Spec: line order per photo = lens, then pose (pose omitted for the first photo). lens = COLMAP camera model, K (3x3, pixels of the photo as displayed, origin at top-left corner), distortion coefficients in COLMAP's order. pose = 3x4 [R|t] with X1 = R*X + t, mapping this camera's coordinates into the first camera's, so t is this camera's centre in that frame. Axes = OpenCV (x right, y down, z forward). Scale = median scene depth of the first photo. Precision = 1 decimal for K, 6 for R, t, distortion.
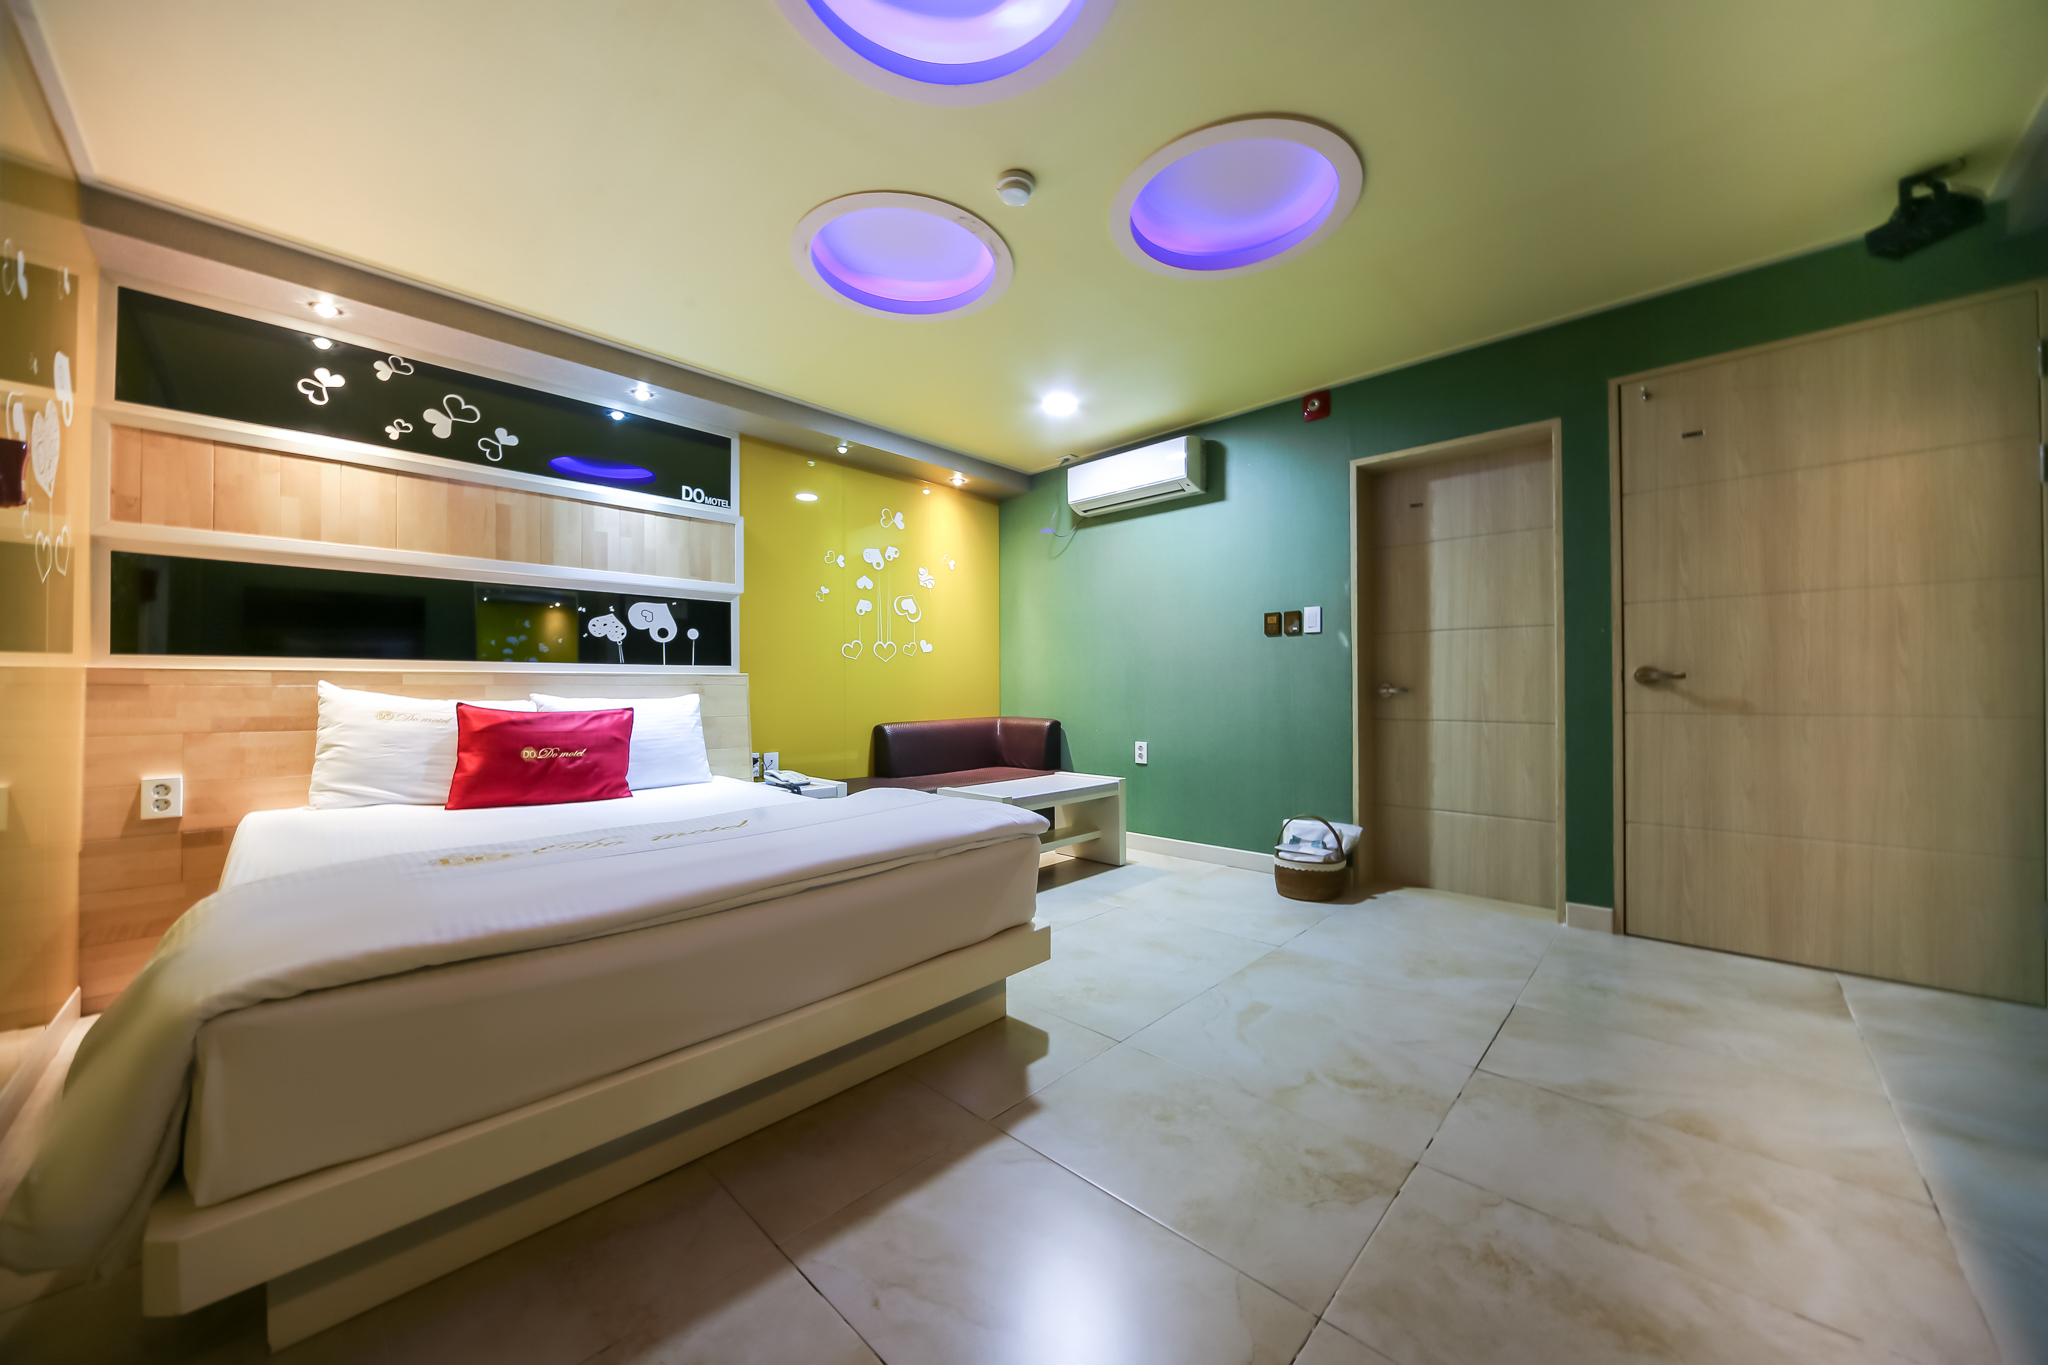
lens RADIAL K [[716.1, 0, 1031.8], [0, 716.1, 684.8], [0, 0, 1]] dist [-0.012492, 0.000280]
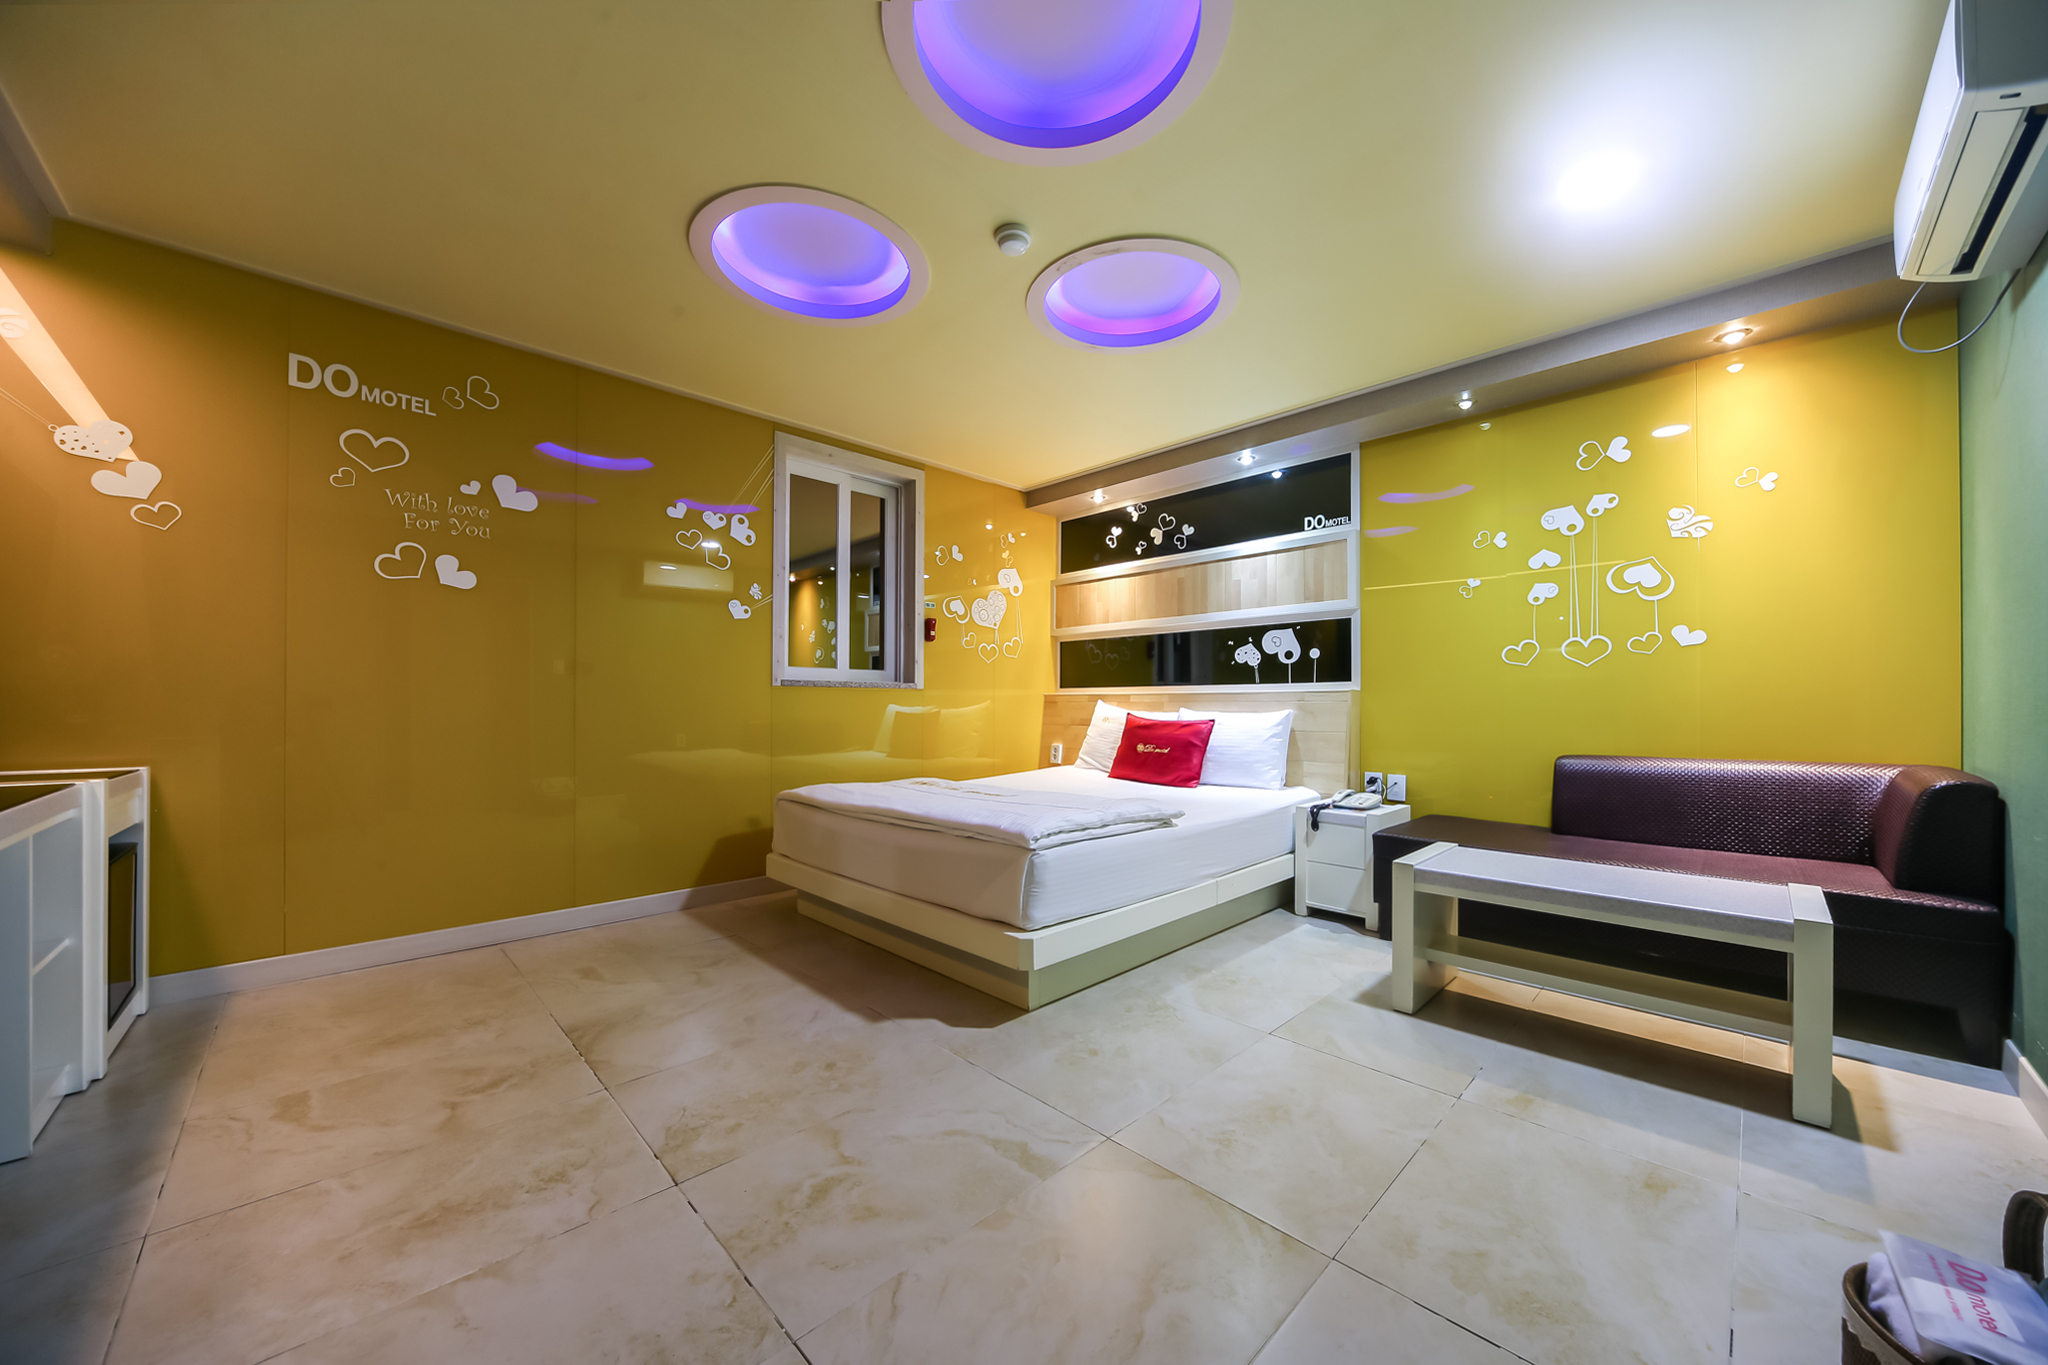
lens RADIAL K [[716.7, 0, 1033.6], [0, 716.7, 702.9], [0, 0, 1]] dist [-0.015223, -0.000020]
pose [[-0.020640, -0.000366, -0.999787, 0.617792], [0.003801, 0.999993, -0.000445, 0.001741], [0.999780, -0.003810, -0.020638, 0.617265]]
